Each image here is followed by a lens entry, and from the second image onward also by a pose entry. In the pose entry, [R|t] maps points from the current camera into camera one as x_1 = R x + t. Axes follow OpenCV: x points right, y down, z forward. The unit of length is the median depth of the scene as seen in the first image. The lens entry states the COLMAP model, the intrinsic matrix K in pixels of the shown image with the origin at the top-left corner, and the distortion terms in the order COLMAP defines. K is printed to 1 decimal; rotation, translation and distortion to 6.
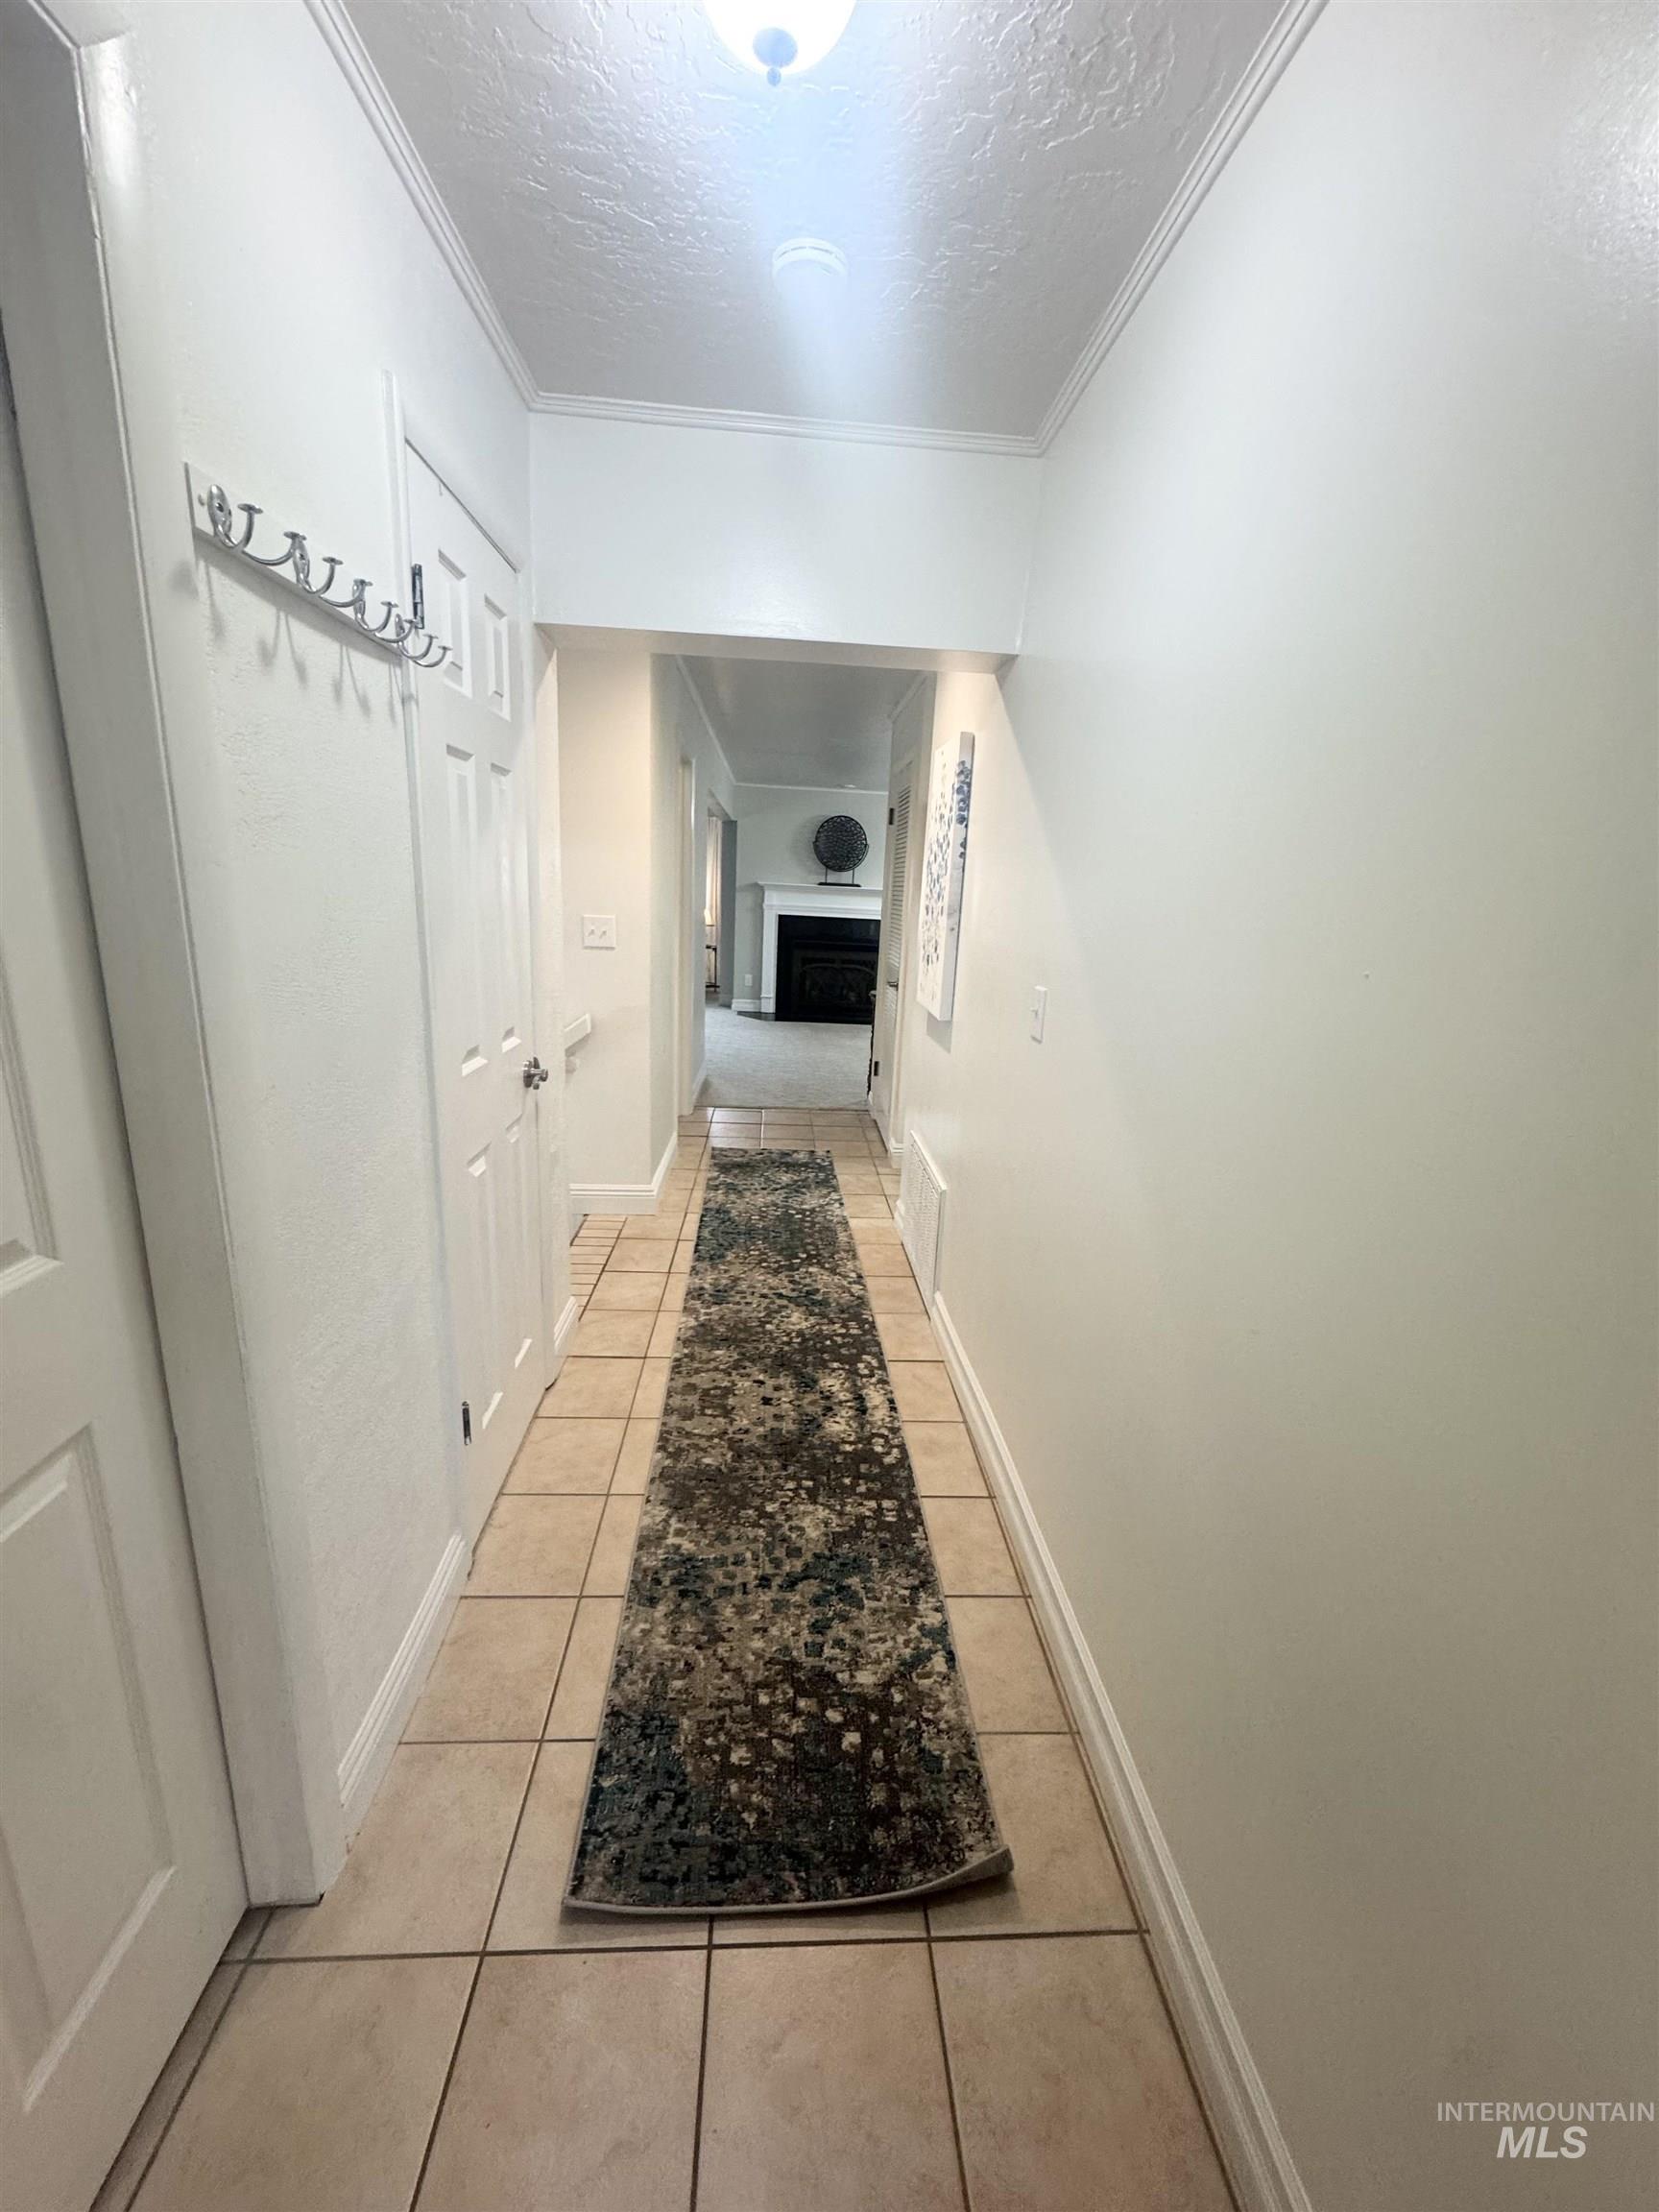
lens RADIAL K [[873.1, 0, 831.3], [0, 873.1, 1112.5], [0, 0, 1]] dist [-0.006882, 0.000016]
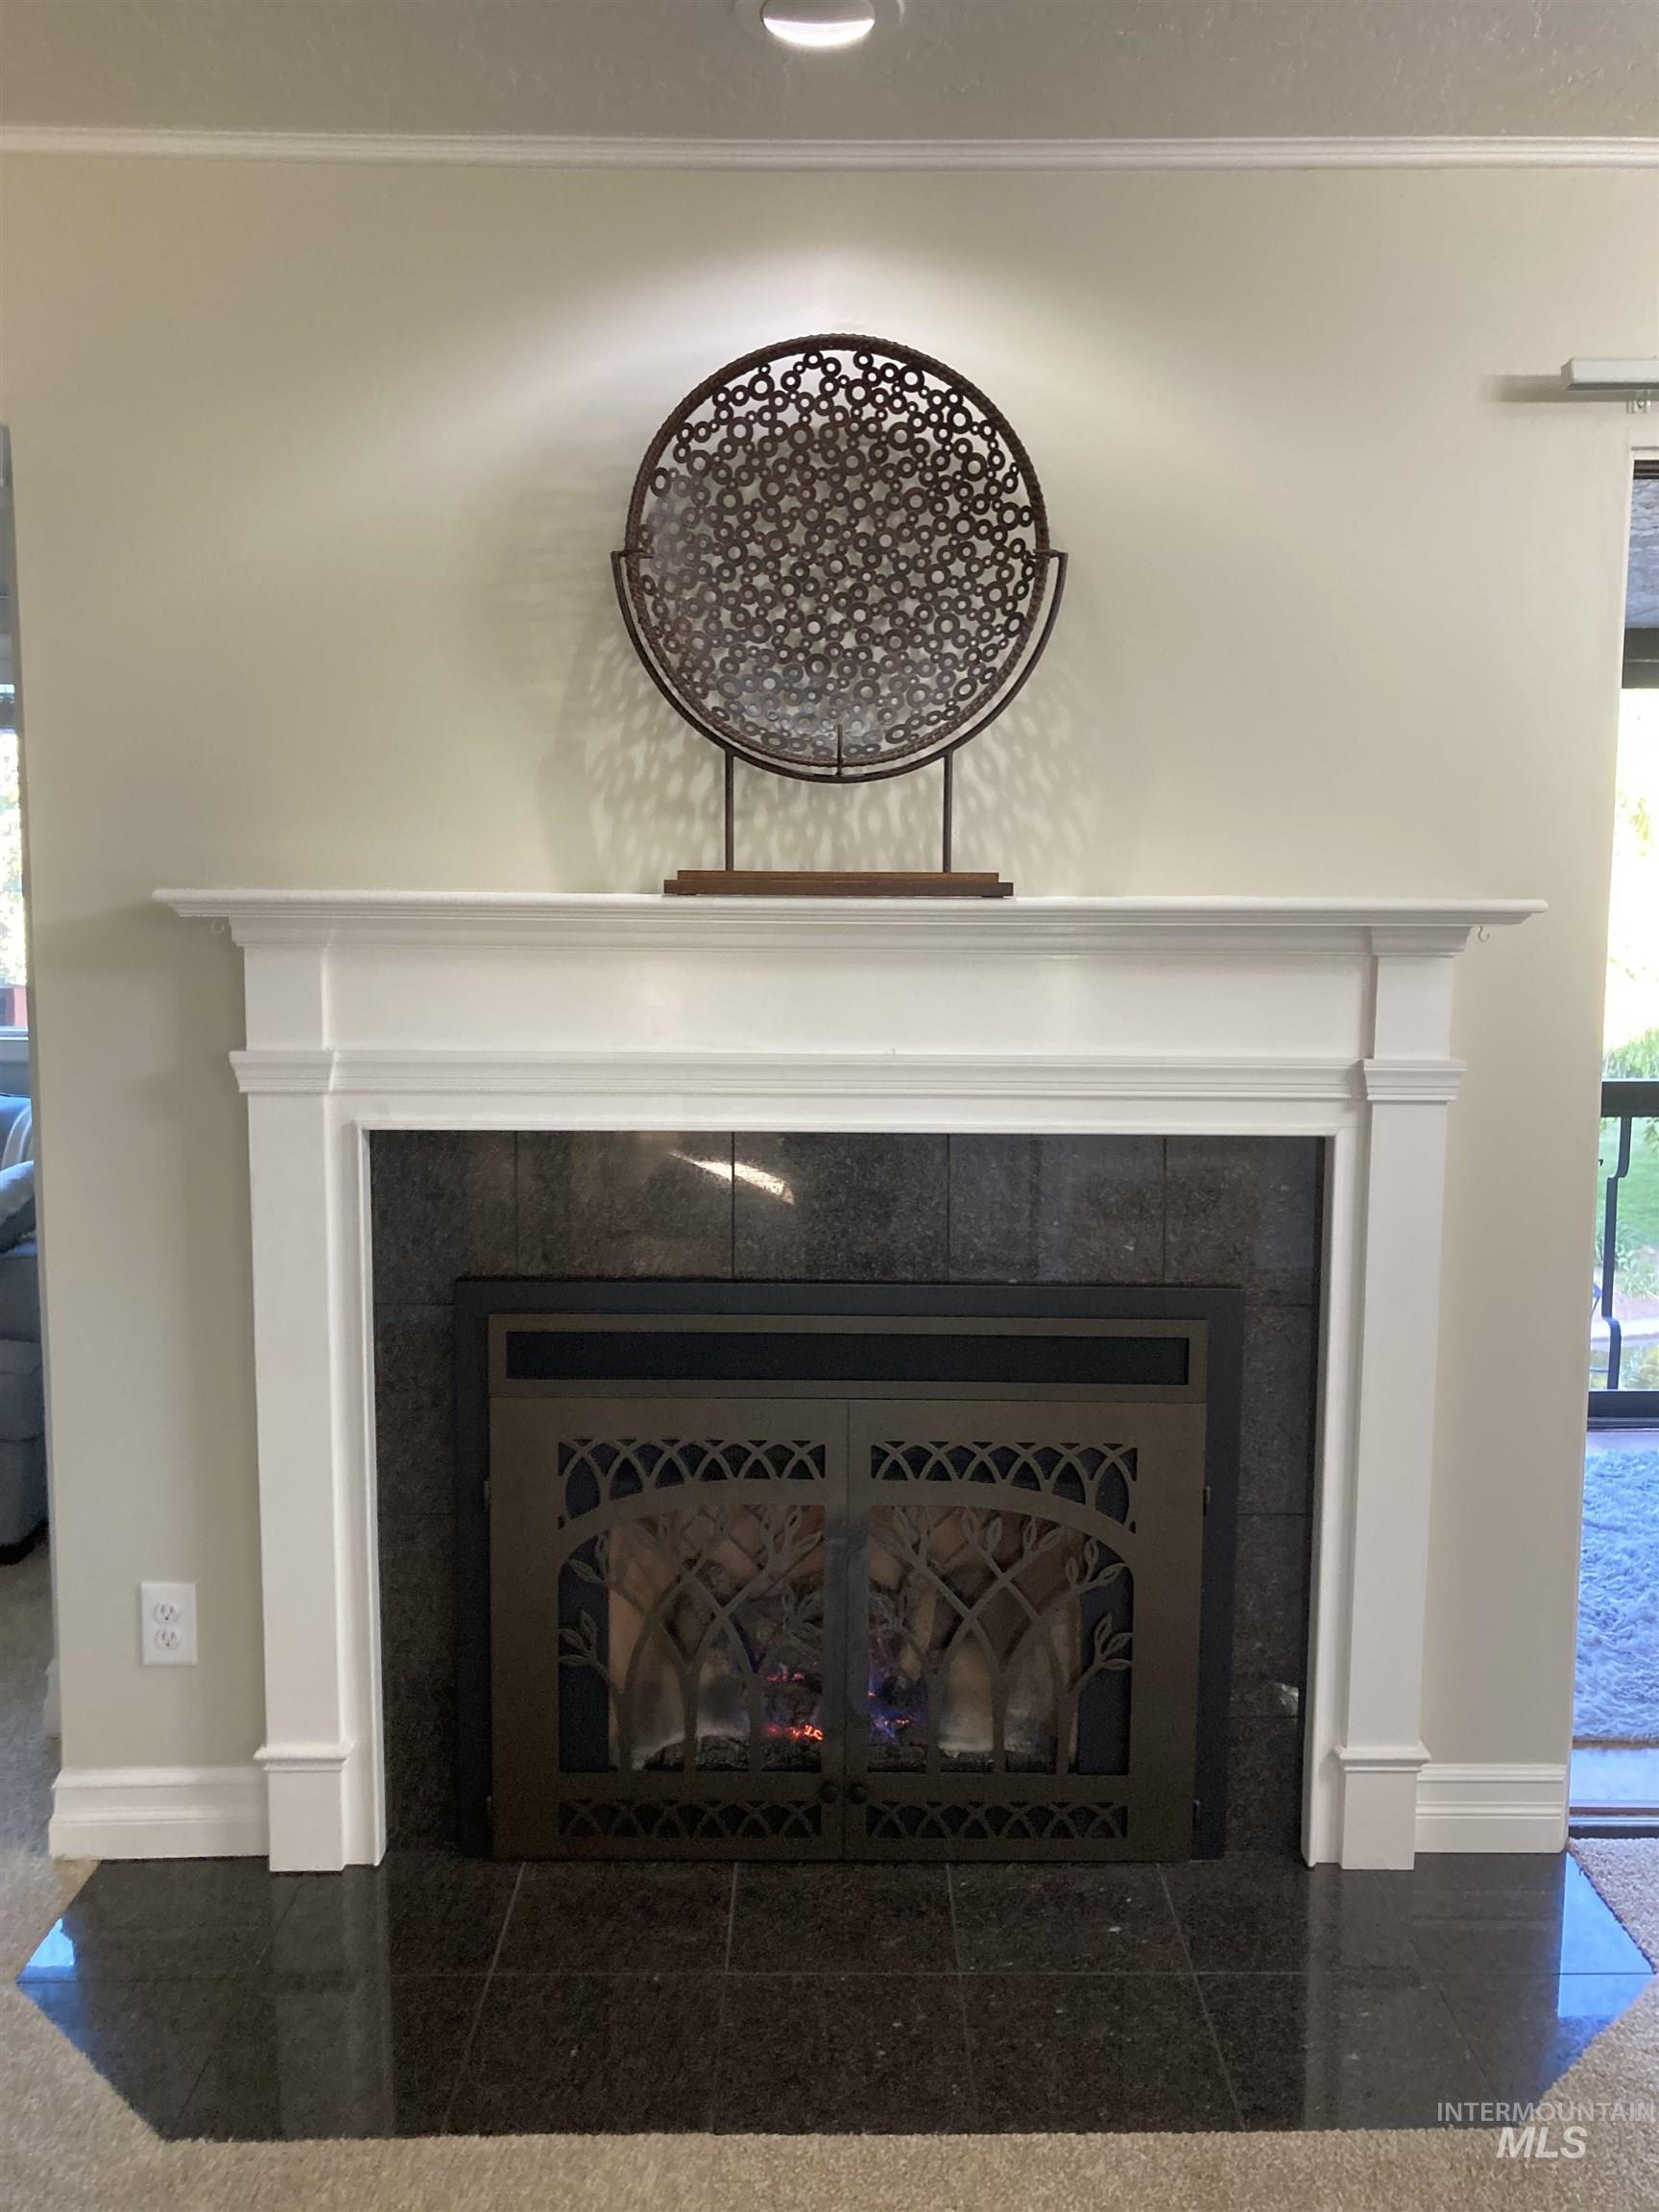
lens RADIAL K [[1856.9, 0, 842.5], [0, 1856.9, 1108.2], [0, 0, 1]] dist [0.010020, 0.015116]
pose [[0.998188, -0.031043, -0.051548, 0.021971], [0.023400, 0.989481, -0.142755, -0.188336], [0.055437, 0.141290, 0.988415, 0.729572]]
